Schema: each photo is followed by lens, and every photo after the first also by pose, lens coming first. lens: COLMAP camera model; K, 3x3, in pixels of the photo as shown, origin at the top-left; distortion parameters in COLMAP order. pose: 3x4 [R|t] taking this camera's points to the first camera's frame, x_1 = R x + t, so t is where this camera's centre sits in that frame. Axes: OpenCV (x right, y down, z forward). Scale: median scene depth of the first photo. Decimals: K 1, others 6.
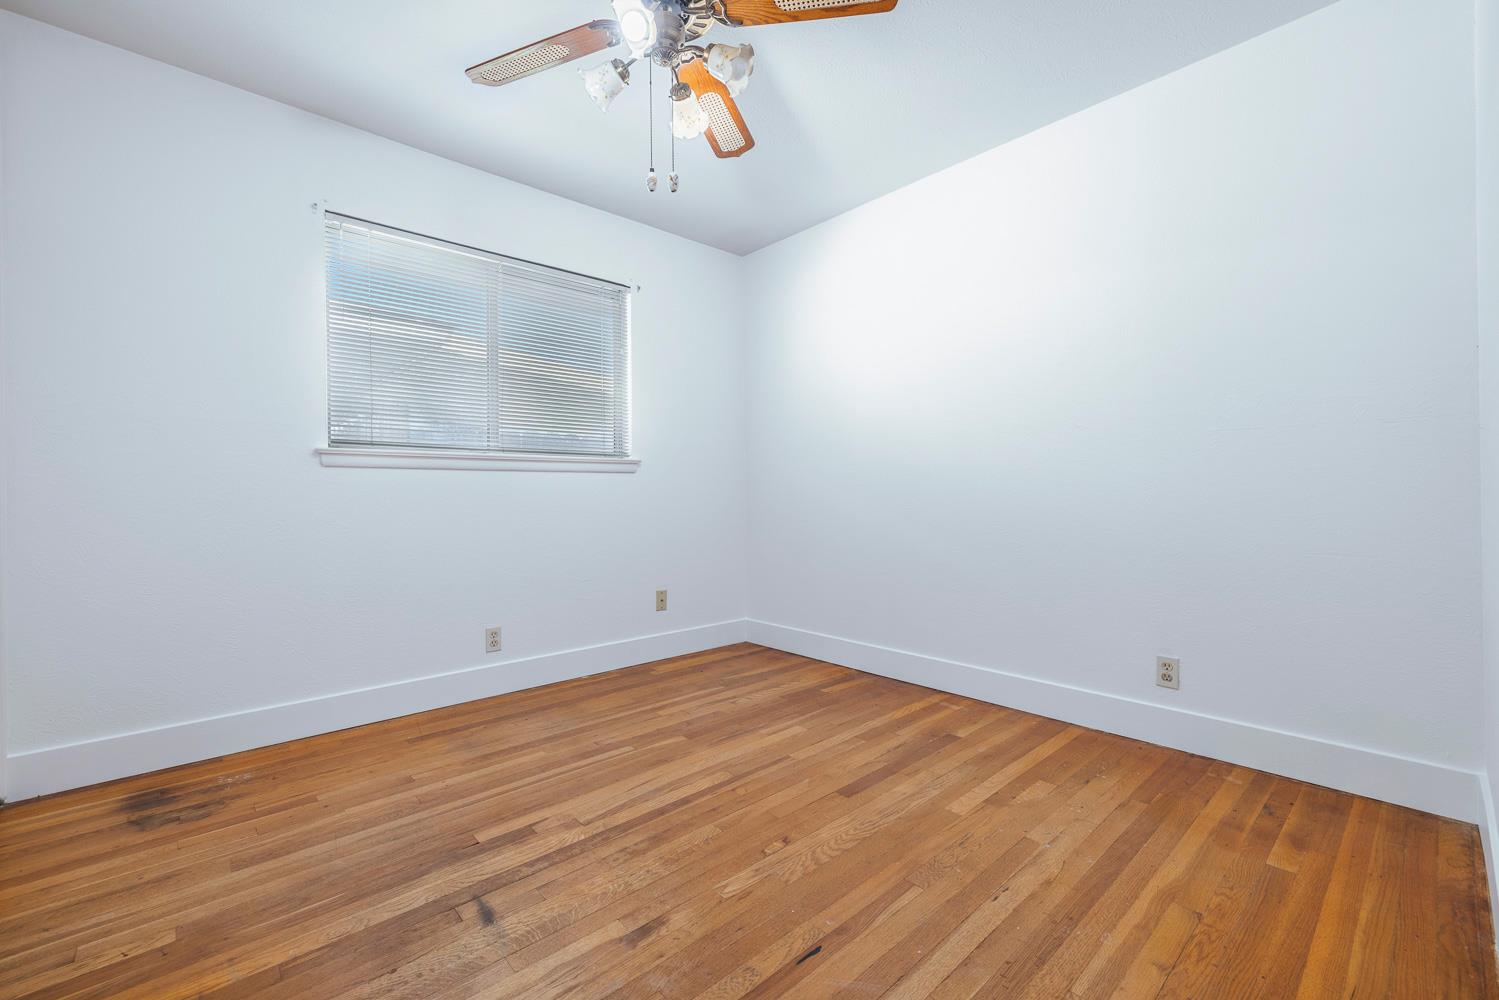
lens RADIAL K [[644.9, 0, 752.5], [0, 644.9, 497.8], [0, 0, 1]] dist [0.006510, -0.000290]
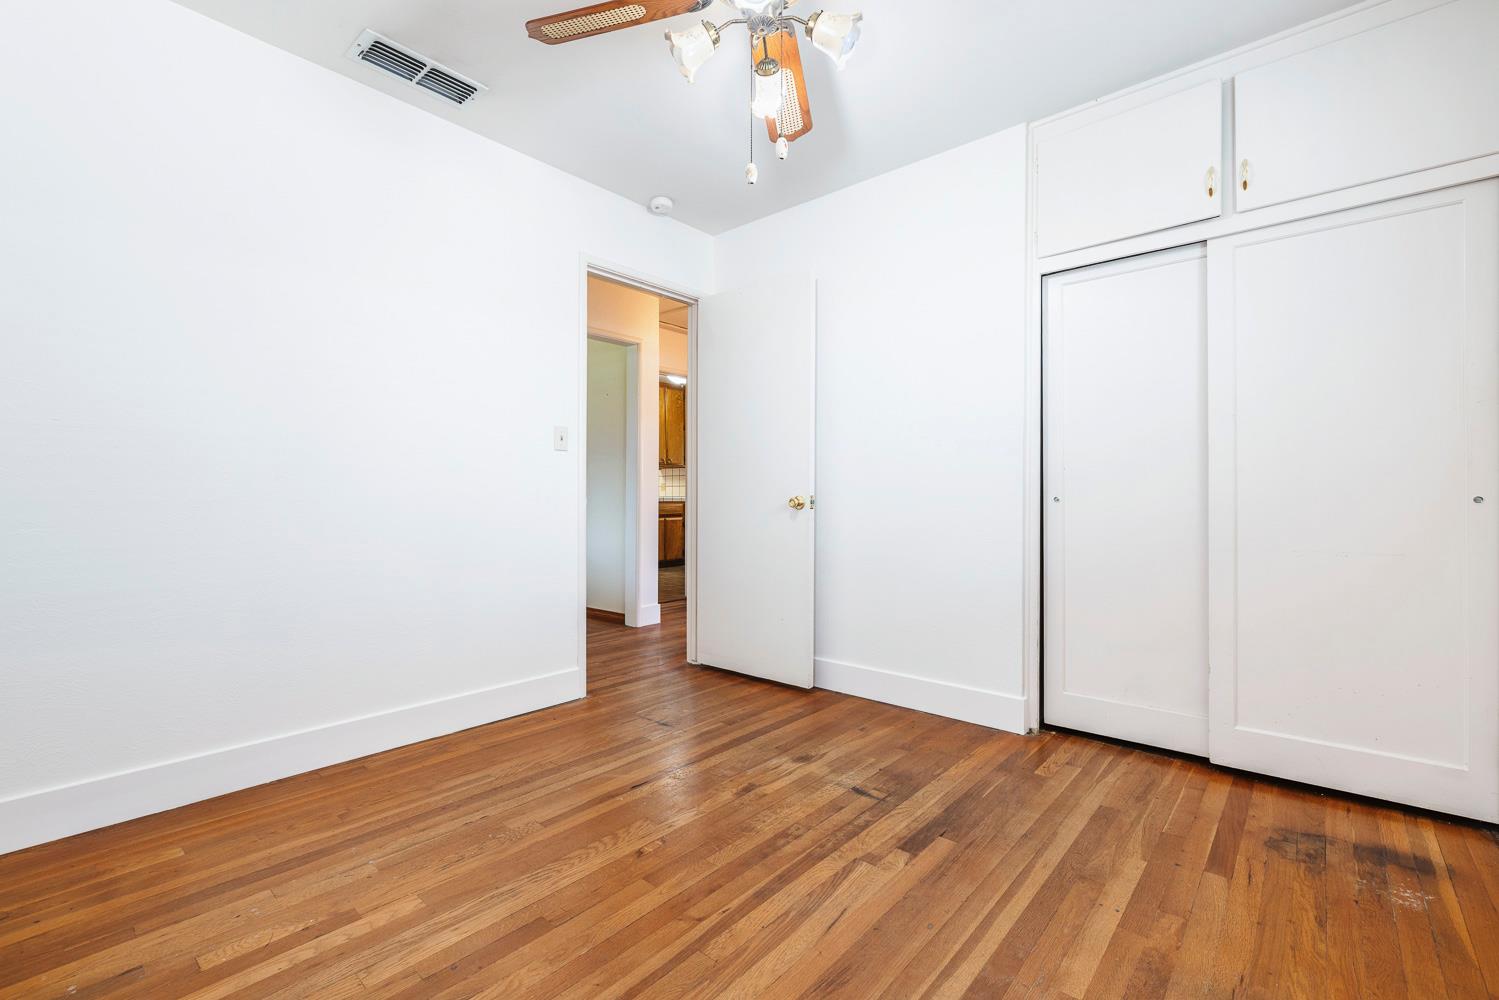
lens RADIAL K [[644.9, 0, 743.7], [0, 644.9, 491.5], [0, 0, 1]] dist [0.006510, -0.000290]
pose [[-0.995038, 0.007897, -0.099181, -0.013048], [0.007815, 0.999969, 0.001215, -0.021167], [0.099187, 0.000434, -0.995069, 2.034797]]
